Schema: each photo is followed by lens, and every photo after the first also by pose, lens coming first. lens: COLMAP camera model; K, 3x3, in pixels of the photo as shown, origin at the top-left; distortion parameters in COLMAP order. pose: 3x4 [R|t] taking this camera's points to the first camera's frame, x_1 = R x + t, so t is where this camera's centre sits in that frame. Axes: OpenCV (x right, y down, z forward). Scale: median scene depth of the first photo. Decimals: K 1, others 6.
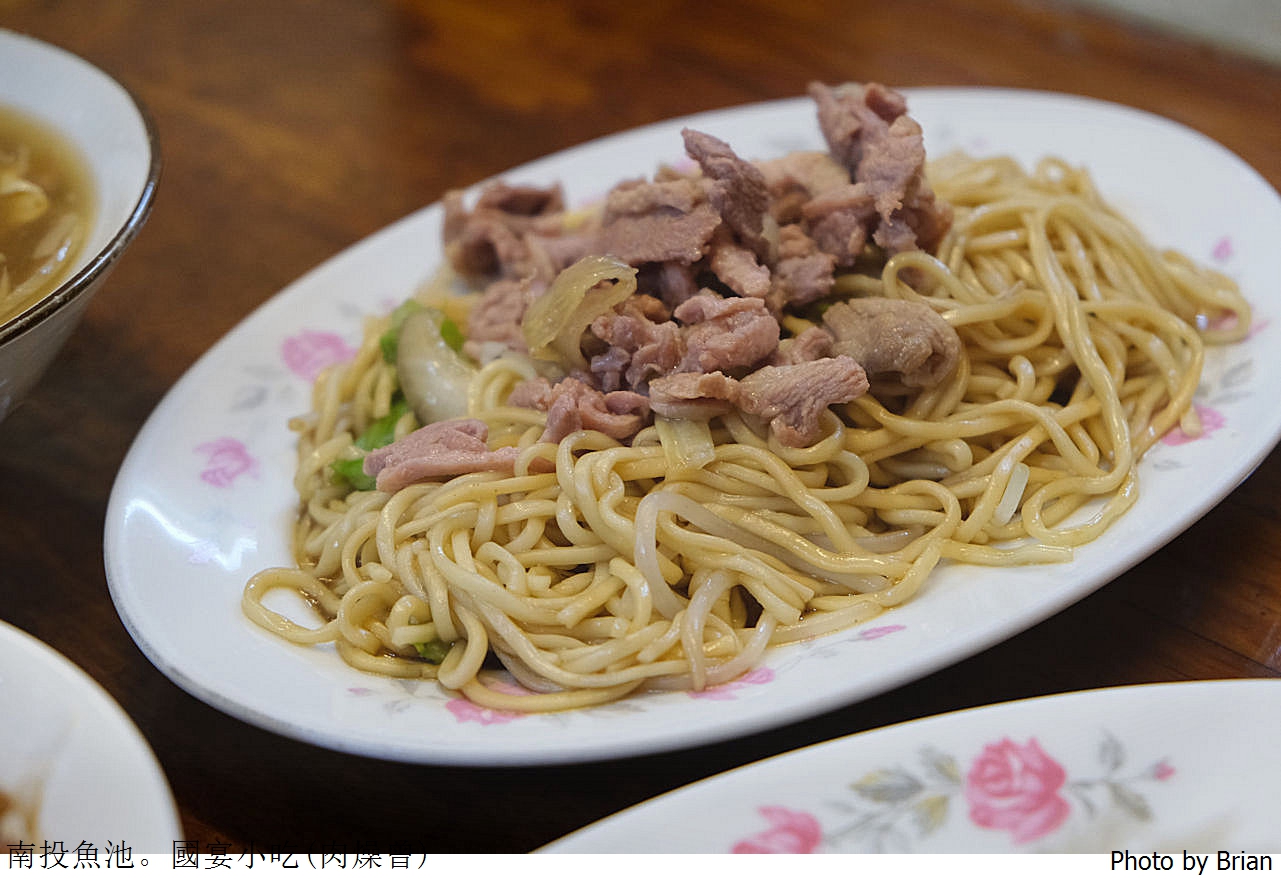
lens RADIAL K [[2723.7, 0, 646.0], [0, 2723.7, 443.1], [0, 0, 1]] dist [-0.037776, 0.000000]
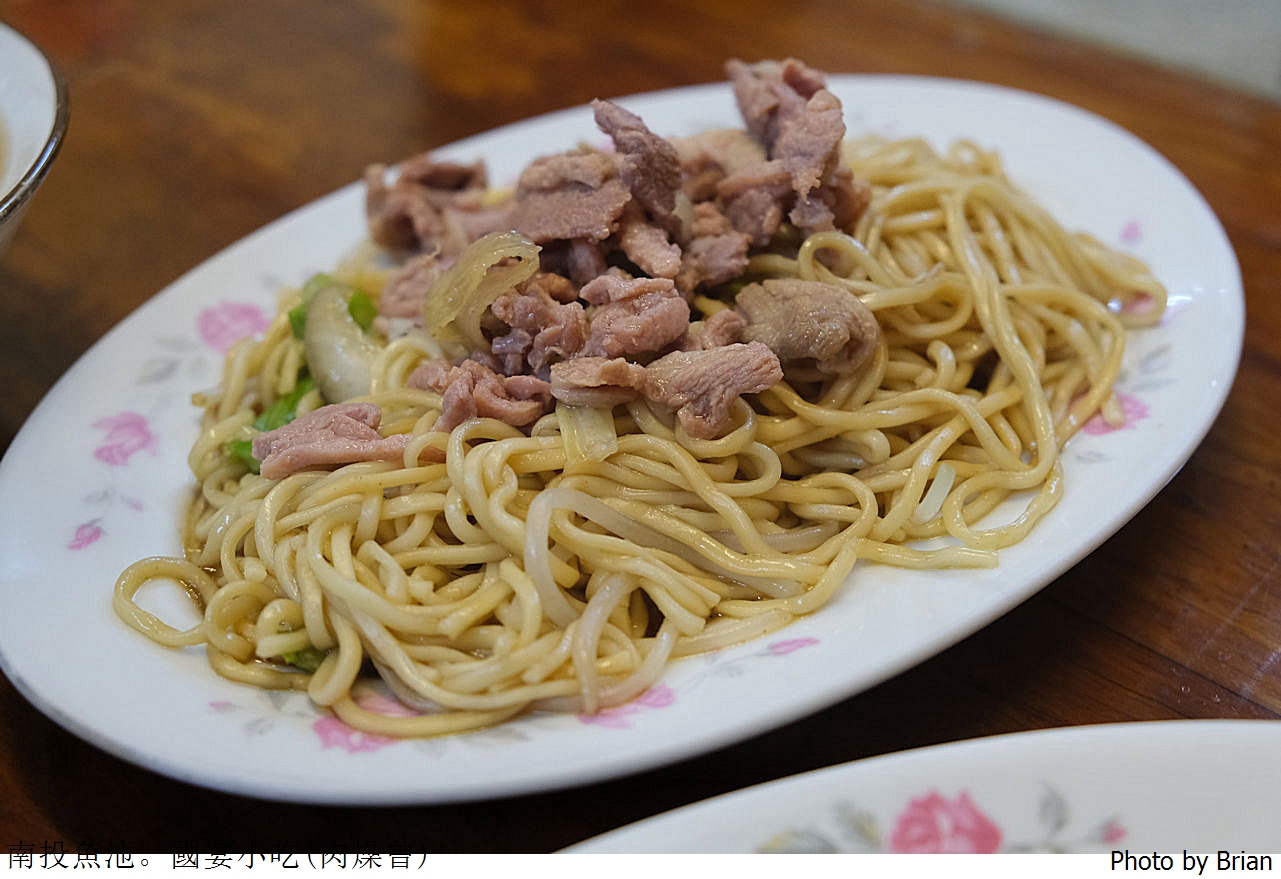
lens RADIAL K [[1954.1, 0, 632.8], [0, 1954.1, 431.3], [0, 0, 1]] dist [0.024736, 0.000000]
pose [[0.999912, 0.011834, 0.006023, 0.025281], [-0.012033, 0.999345, 0.034121, -0.022857], [-0.005616, -0.034191, 0.999400, 0.311353]]
